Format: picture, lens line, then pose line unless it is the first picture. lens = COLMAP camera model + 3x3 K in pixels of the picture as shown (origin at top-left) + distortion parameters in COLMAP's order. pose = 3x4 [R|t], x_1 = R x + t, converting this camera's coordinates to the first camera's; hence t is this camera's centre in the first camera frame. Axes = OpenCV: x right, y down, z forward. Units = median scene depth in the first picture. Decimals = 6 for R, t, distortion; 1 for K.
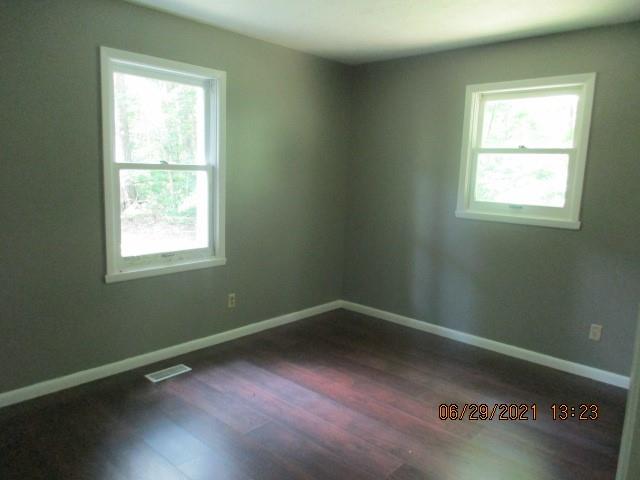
lens RADIAL K [[483.8, 0, 321.2], [0, 483.8, 242.8], [0, 0, 1]] dist [0.016211, 0.002786]
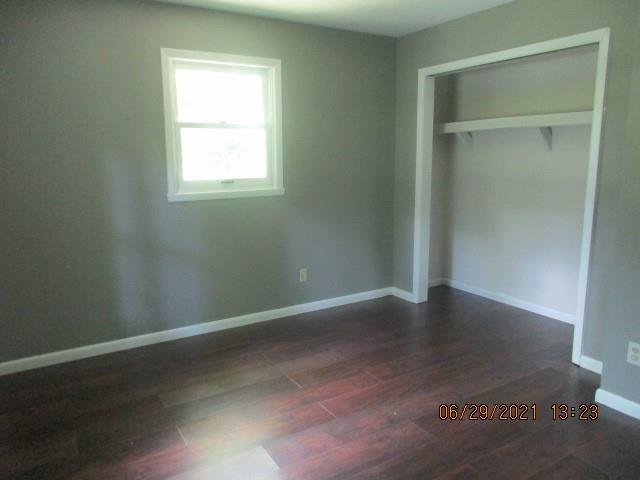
lens RADIAL K [[483.8, 0, 318.8], [0, 483.8, 239.7], [0, 0, 1]] dist [0.016211, 0.002786]
pose [[0.276191, -0.206030, 0.938760, -0.548348], [0.166453, 0.972247, 0.164407, -0.097327], [-0.946579, 0.110851, 0.302820, 0.563685]]
